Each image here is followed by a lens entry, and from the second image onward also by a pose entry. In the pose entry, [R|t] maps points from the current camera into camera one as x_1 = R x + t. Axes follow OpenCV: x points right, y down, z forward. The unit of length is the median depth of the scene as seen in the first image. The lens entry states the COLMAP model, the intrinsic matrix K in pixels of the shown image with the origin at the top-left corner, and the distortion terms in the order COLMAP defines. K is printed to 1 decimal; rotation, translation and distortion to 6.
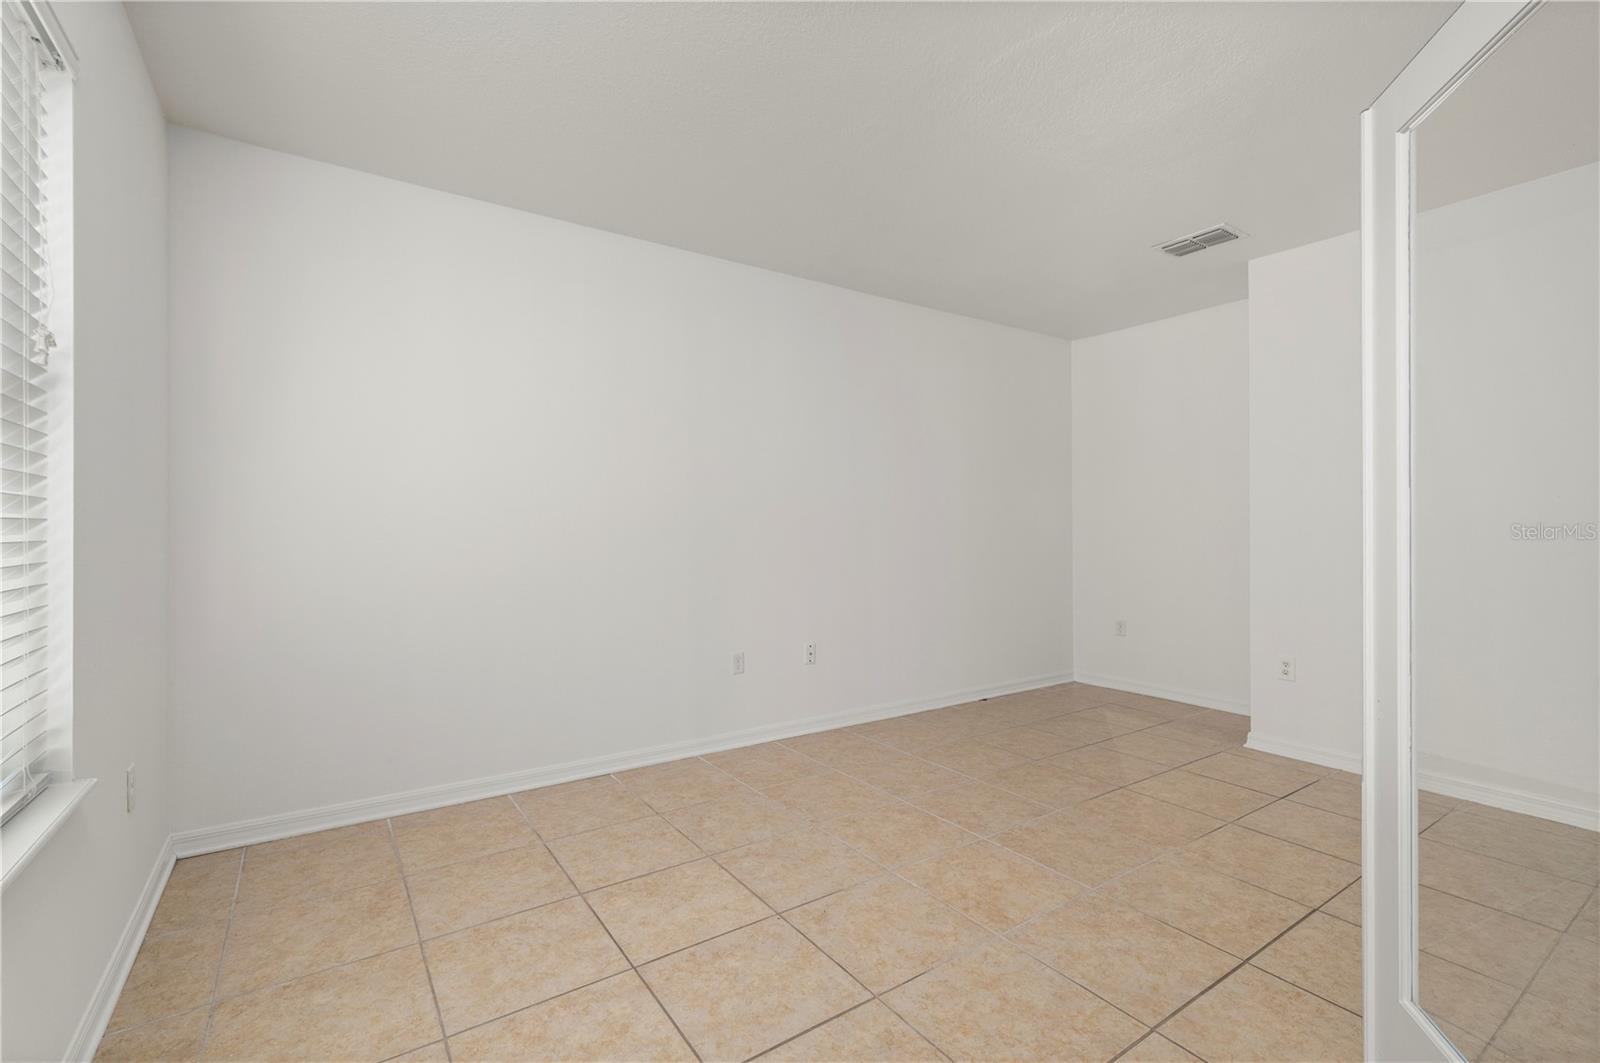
lens RADIAL K [[713.0, 0, 800.2], [0, 713.0, 528.8], [0, 0, 1]] dist [-0.000455, -0.000068]
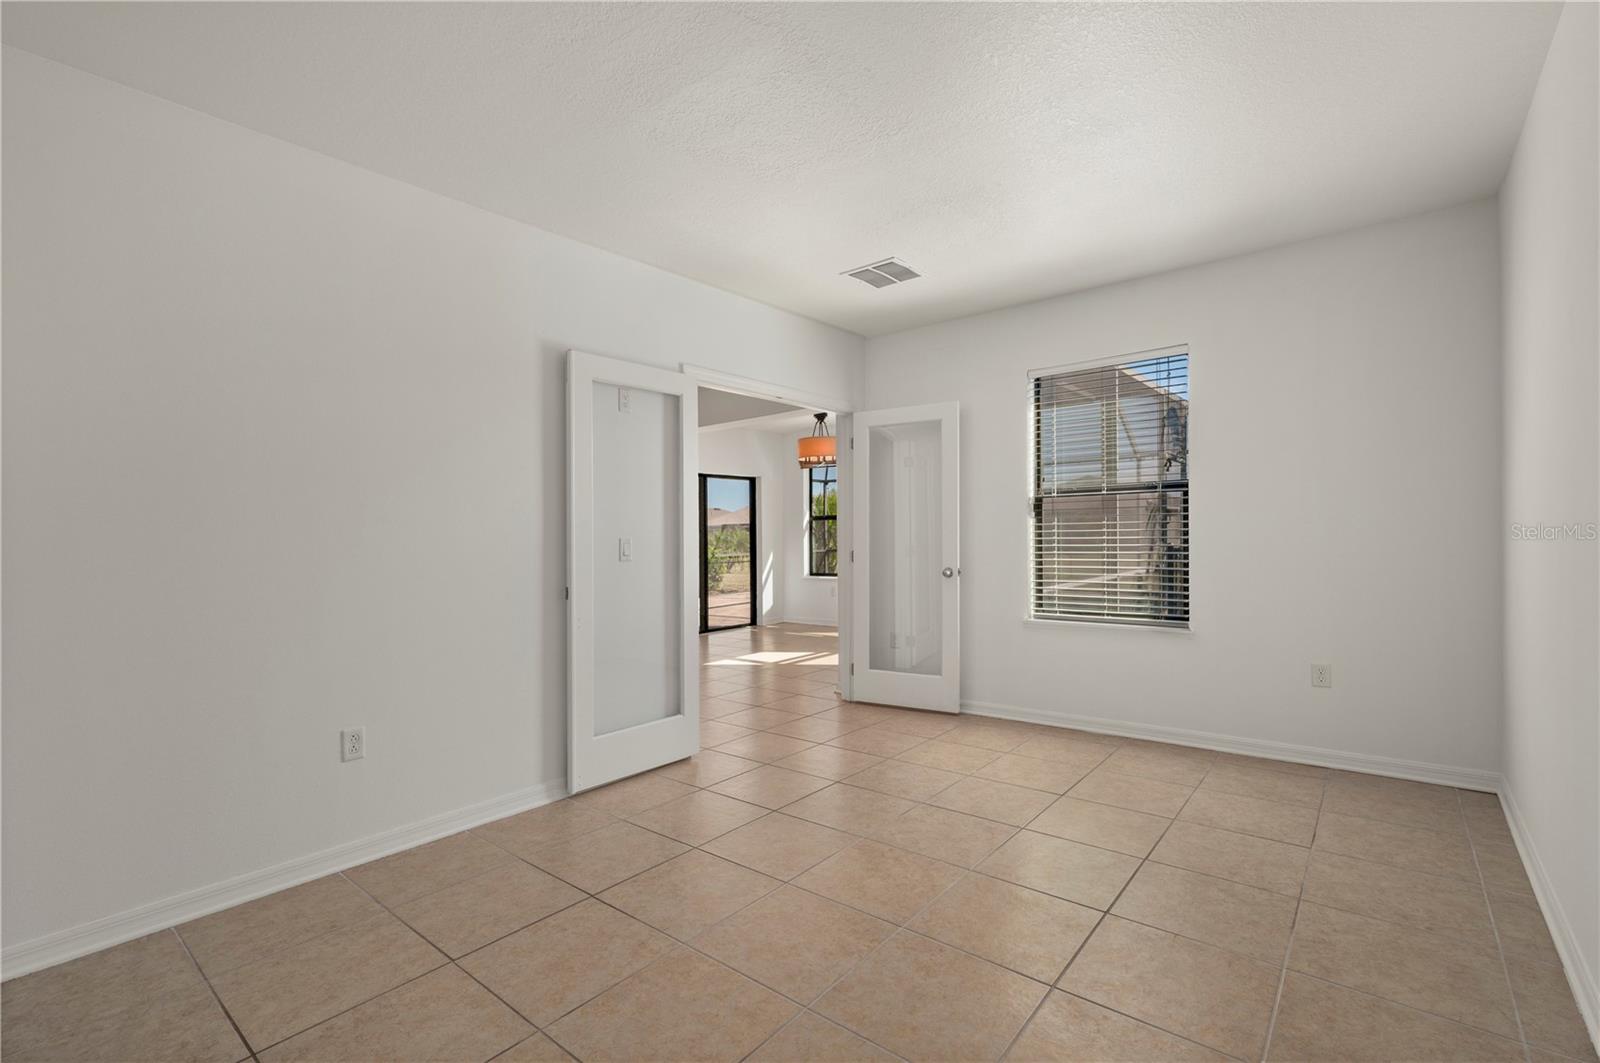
lens RADIAL K [[713.0, 0, 800.6], [0, 713.0, 532.0], [0, 0, 1]] dist [-0.000455, -0.000068]
pose [[-0.959809, 0.017049, -0.280135, 0.663460], [0.016739, 0.999854, 0.003497, -0.014832], [0.280154, -0.001333, -0.959954, 1.979963]]
